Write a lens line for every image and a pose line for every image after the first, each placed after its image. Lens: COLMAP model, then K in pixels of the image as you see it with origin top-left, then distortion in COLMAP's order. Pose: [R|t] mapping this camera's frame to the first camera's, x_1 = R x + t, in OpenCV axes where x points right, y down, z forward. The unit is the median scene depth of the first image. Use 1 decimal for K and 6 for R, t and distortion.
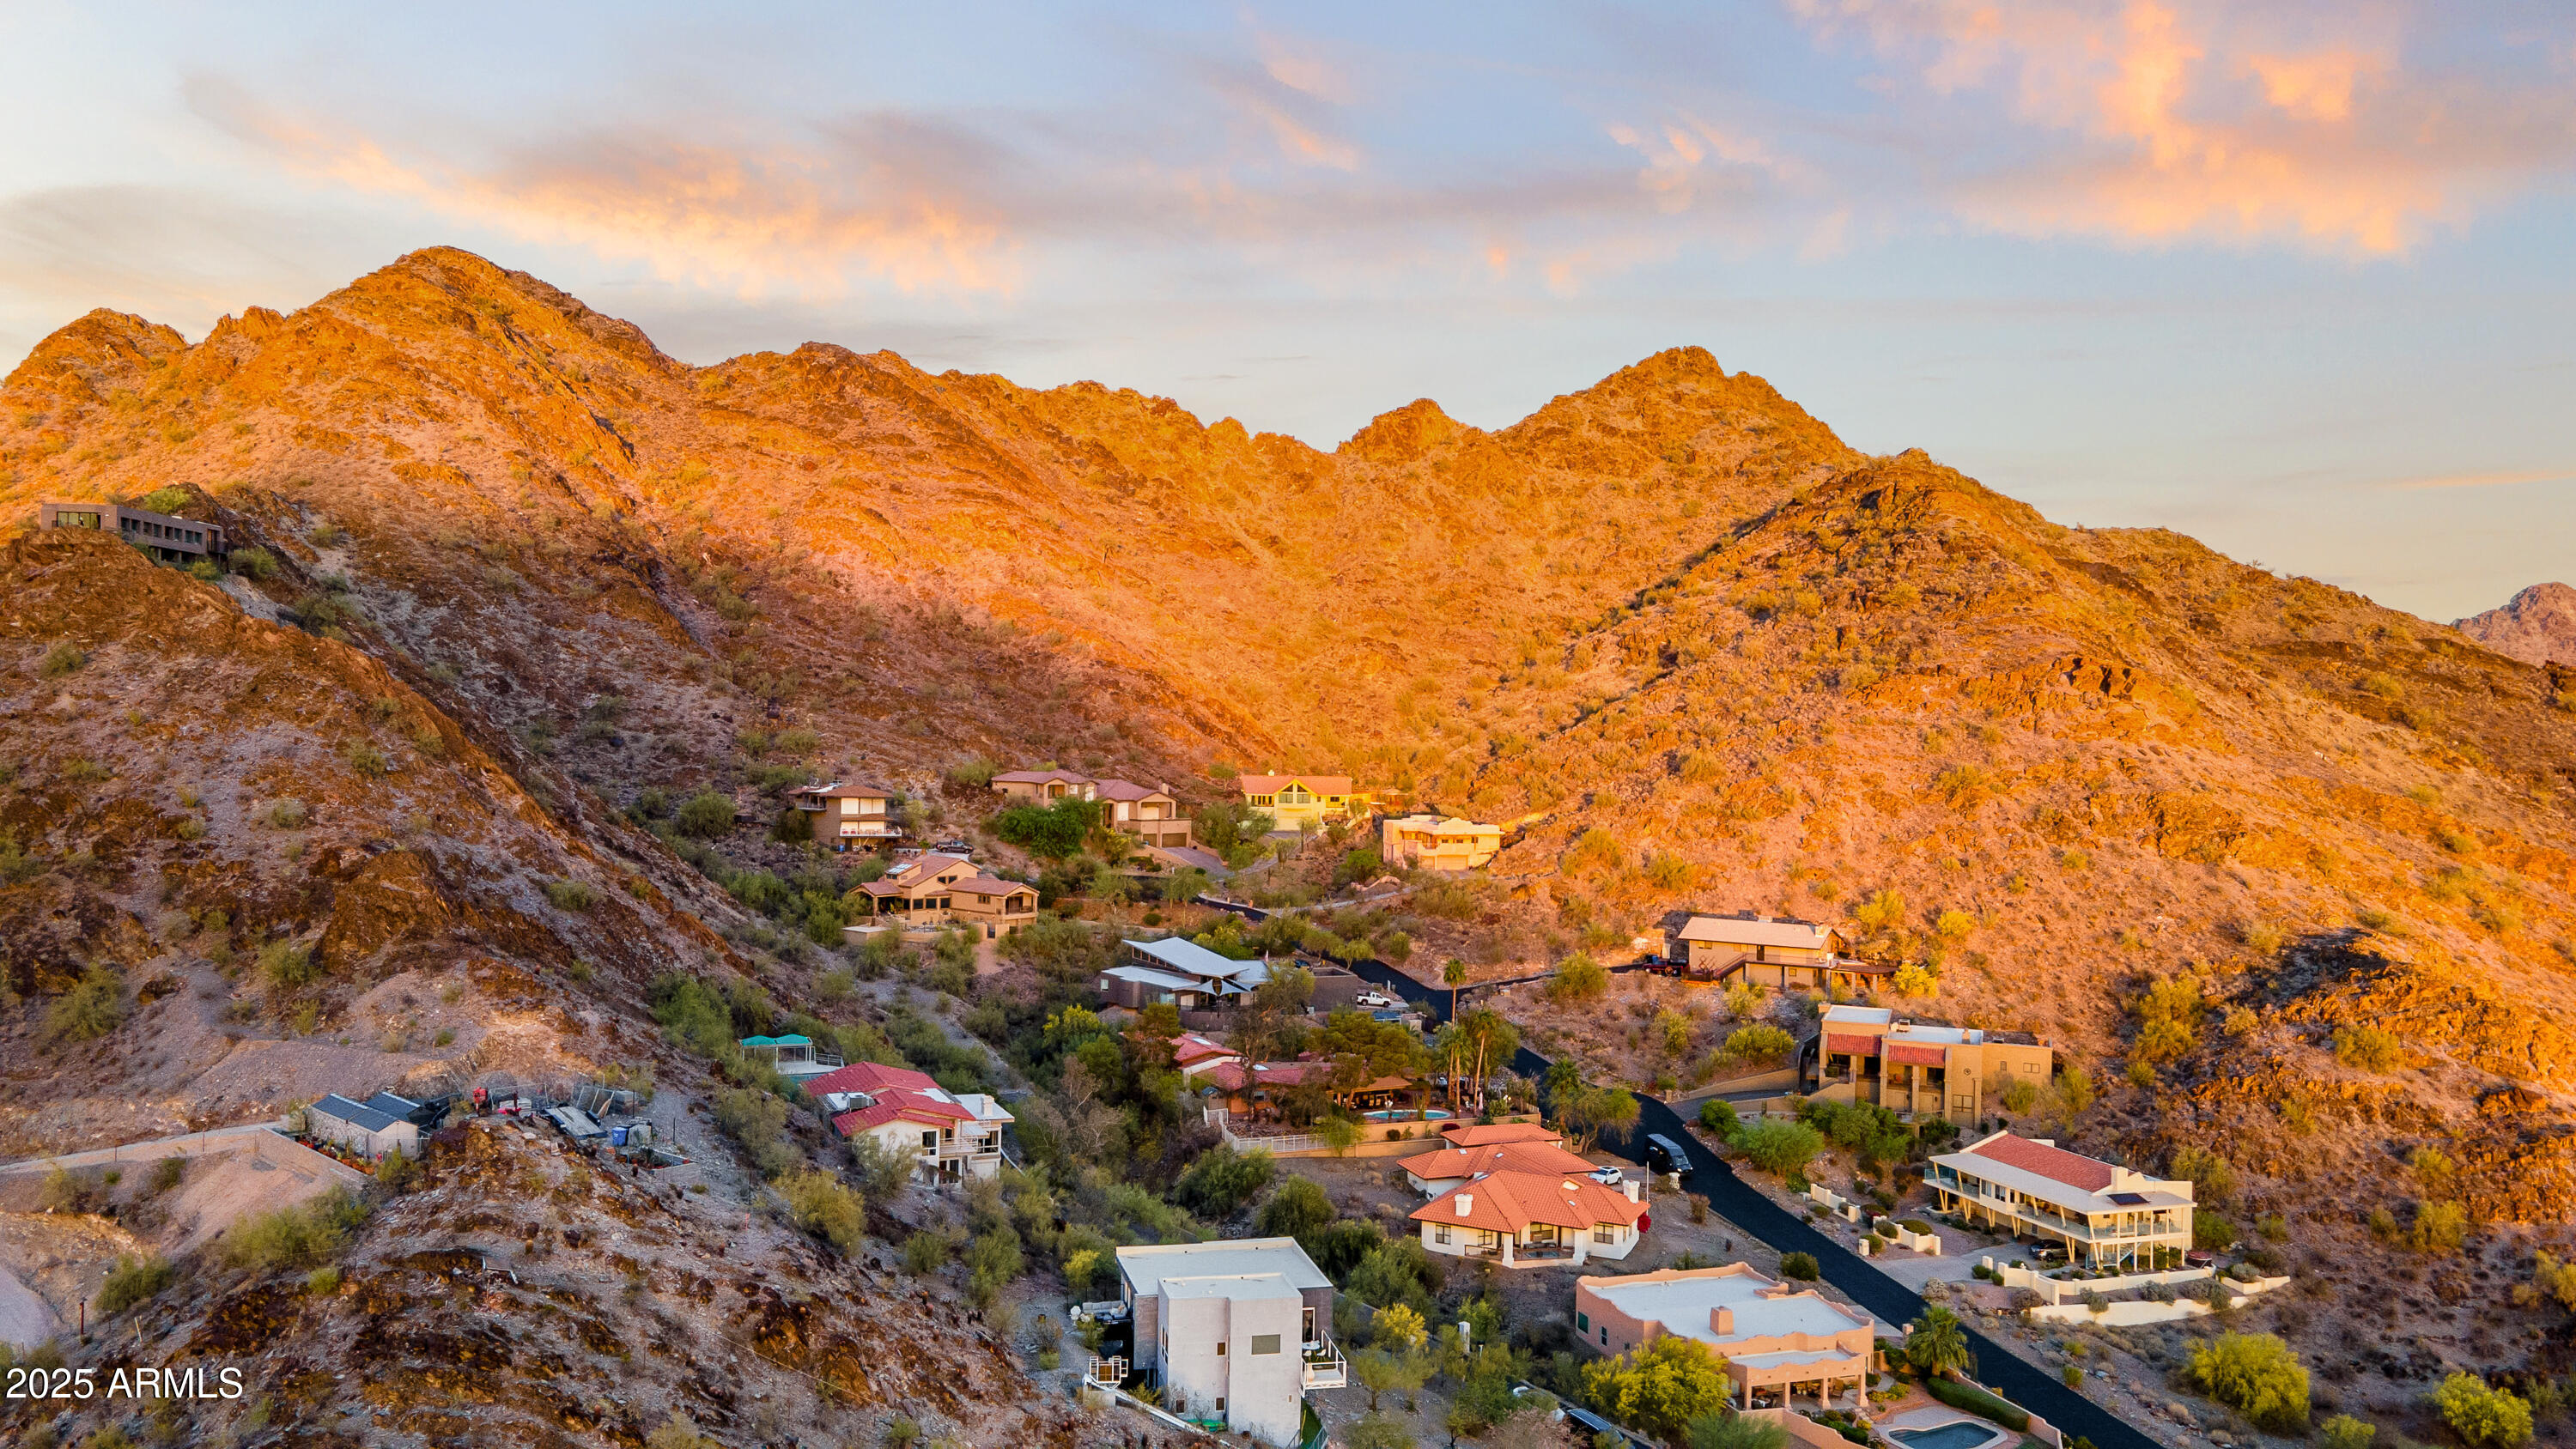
lens RADIAL K [[1882.0, 0, 1304.3], [0, 1882.0, 740.7], [0, 0, 1]] dist [-0.002290, 0.019701]
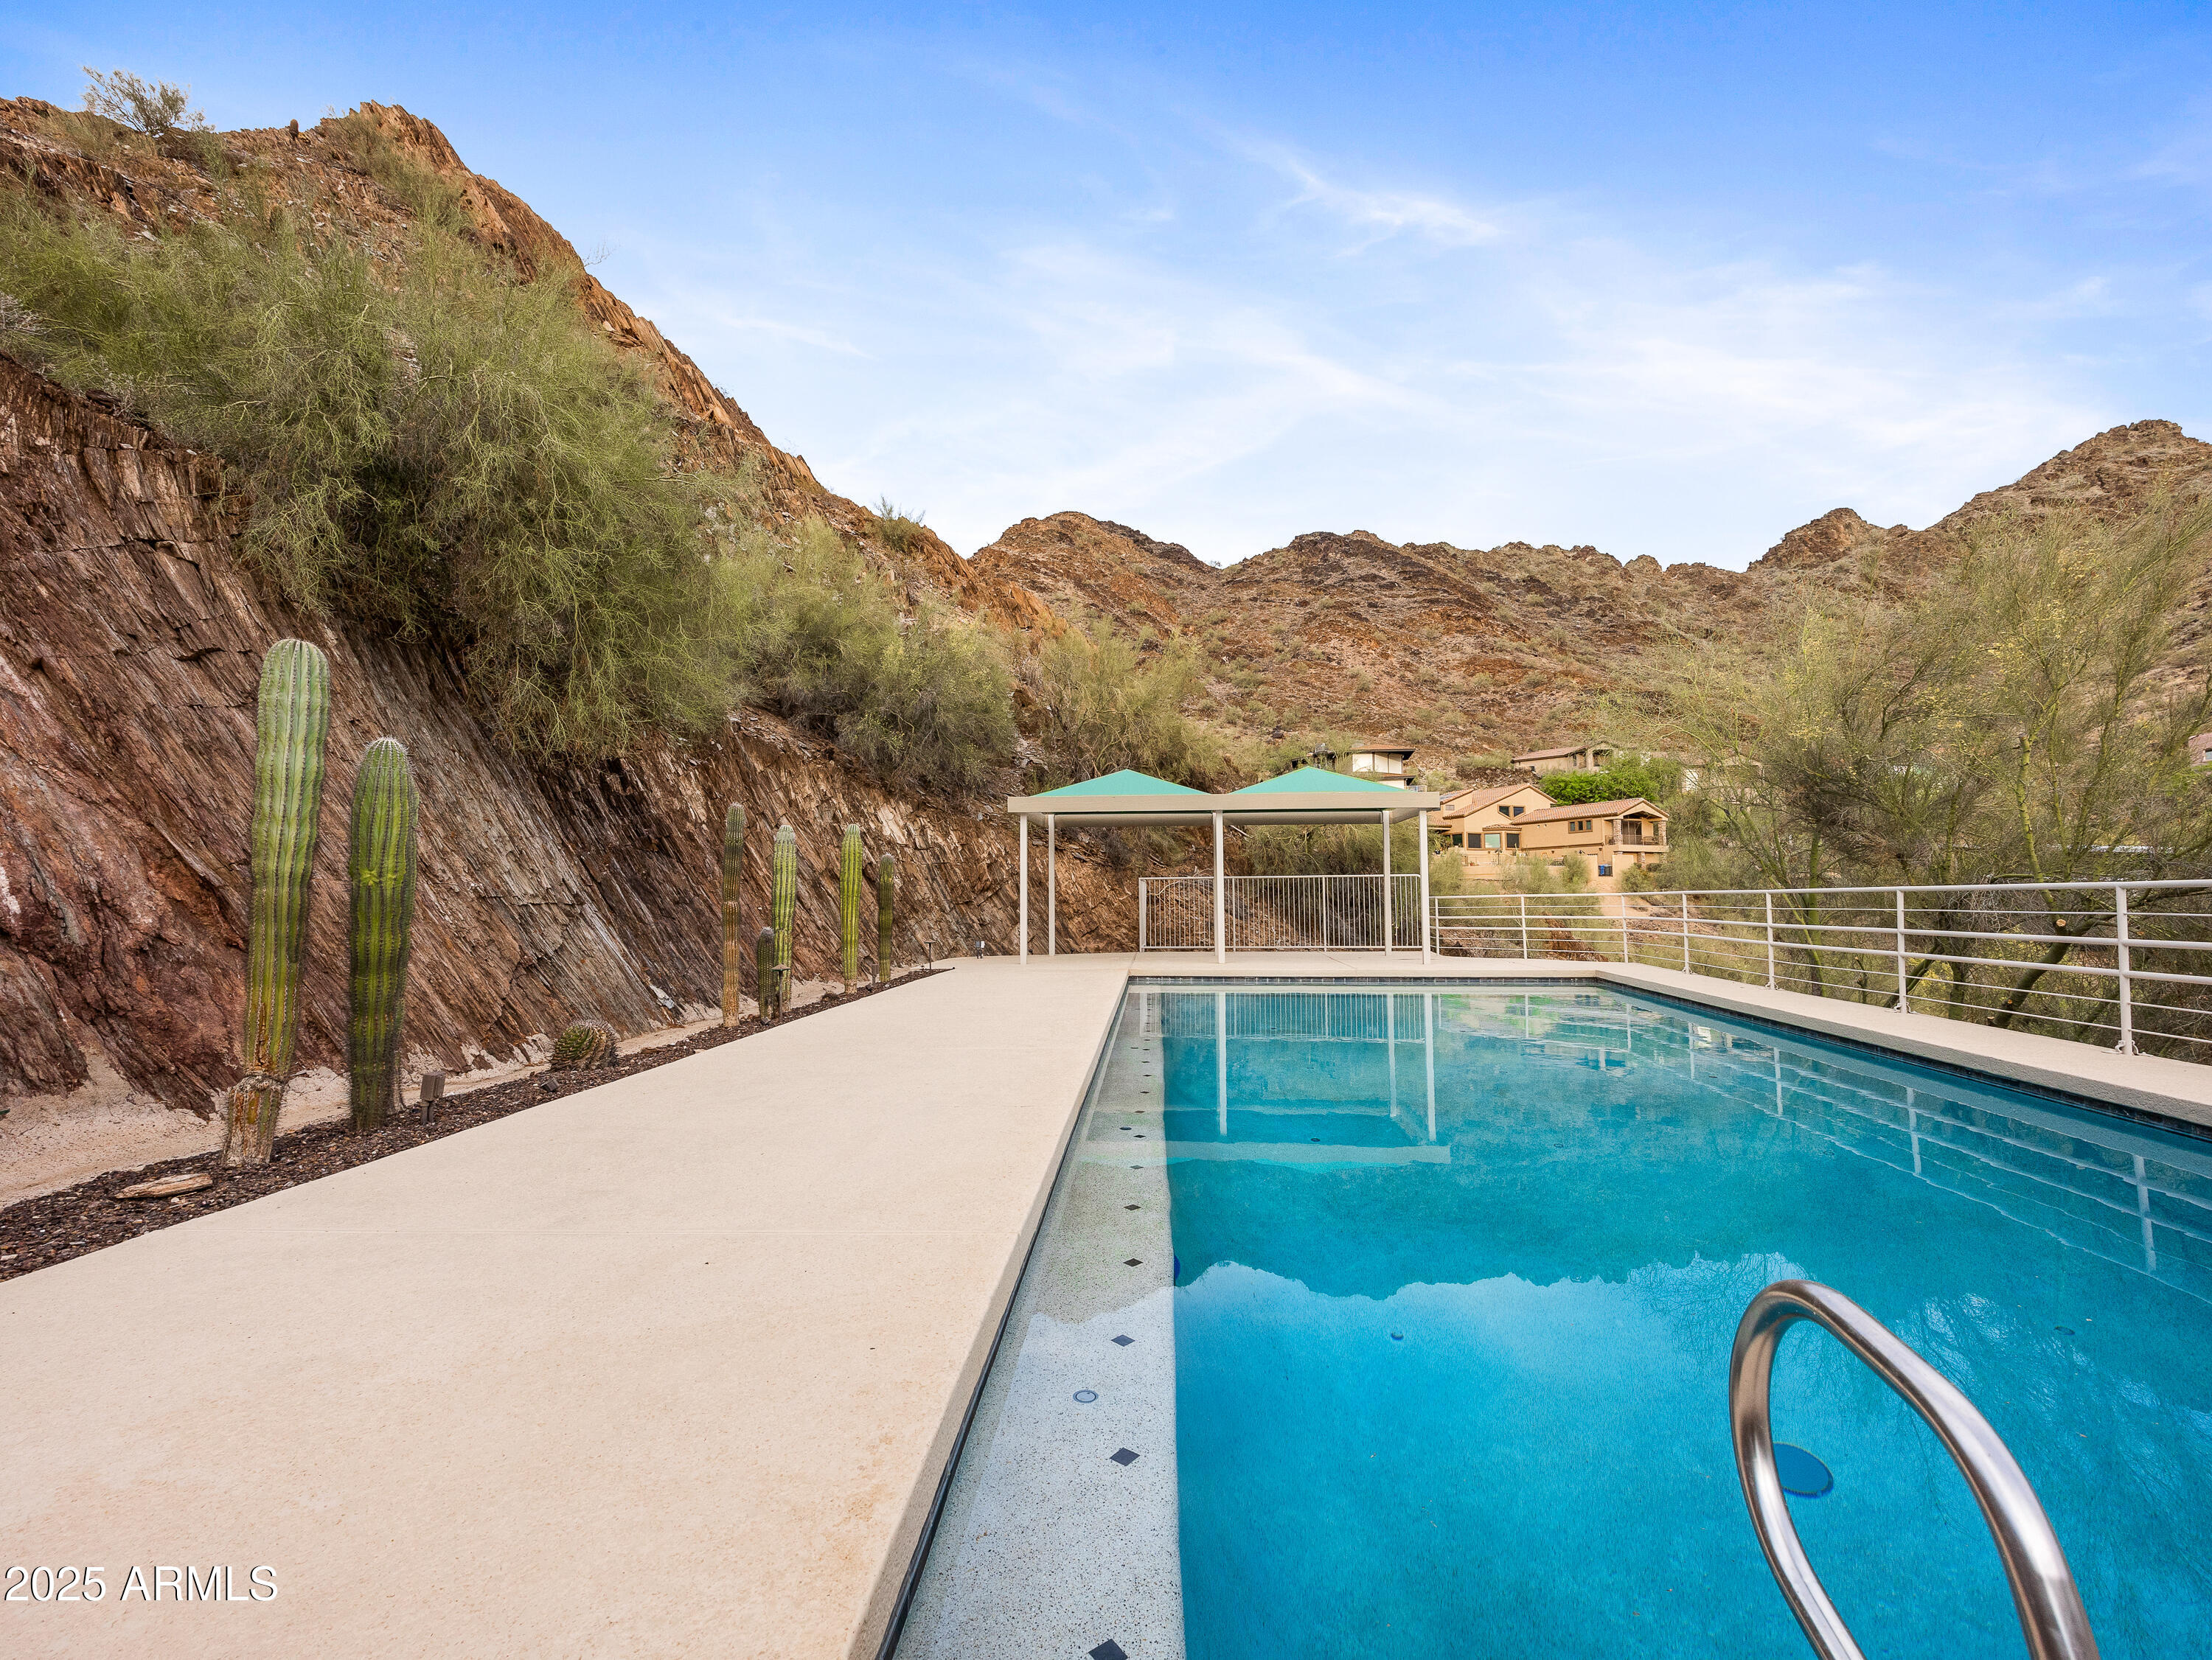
lens RADIAL K [[954.7, 0, 1106.2], [0, 954.7, 833.1], [0, 0, 1]] dist [0.000310, -0.000462]
pose [[0.894012, -0.052613, -0.444944, -0.096765], [0.013480, 0.995790, -0.090665, 0.065909], [0.447841, 0.075058, 0.890957, 0.353579]]
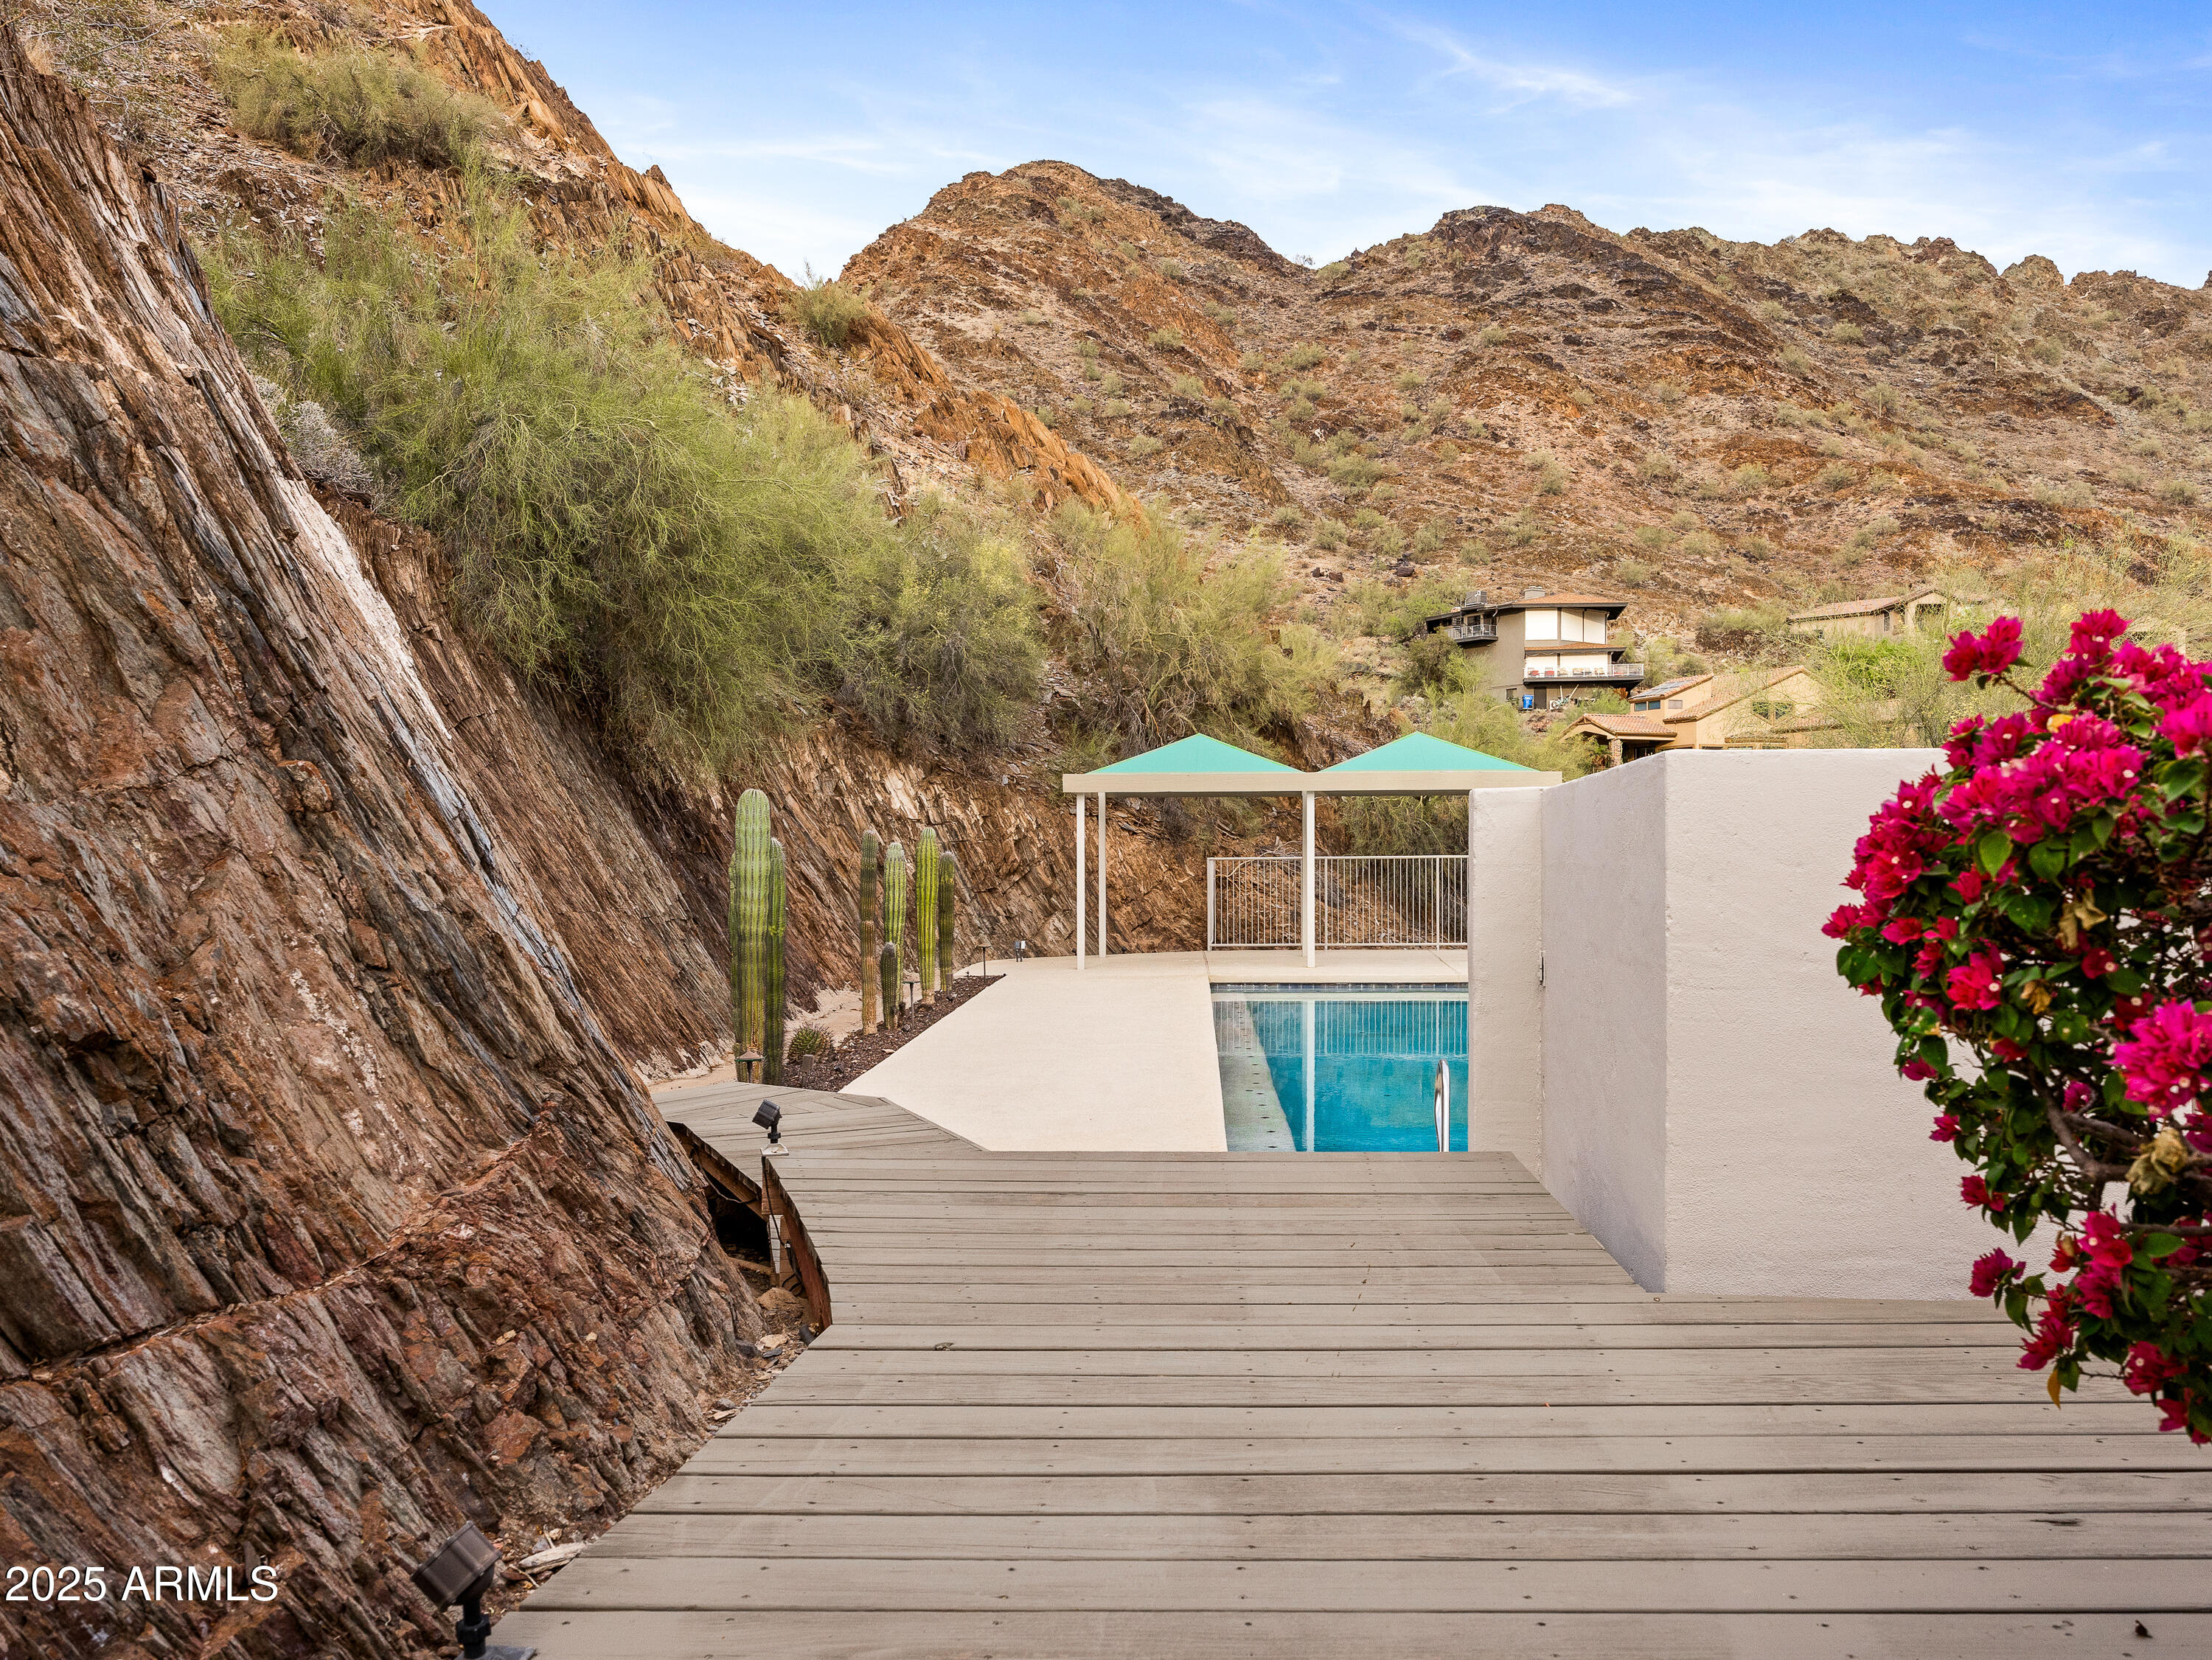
lens RADIAL K [[1657.8, 0, 1176.2], [0, 1657.8, 876.2], [0, 0, 1]] dist [0.000419, -0.003074]
pose [[0.911342, -0.012788, -0.411452, -0.091532], [0.014306, 0.999897, 0.000611, 0.064681], [0.411402, -0.006443, 0.911431, 0.338802]]
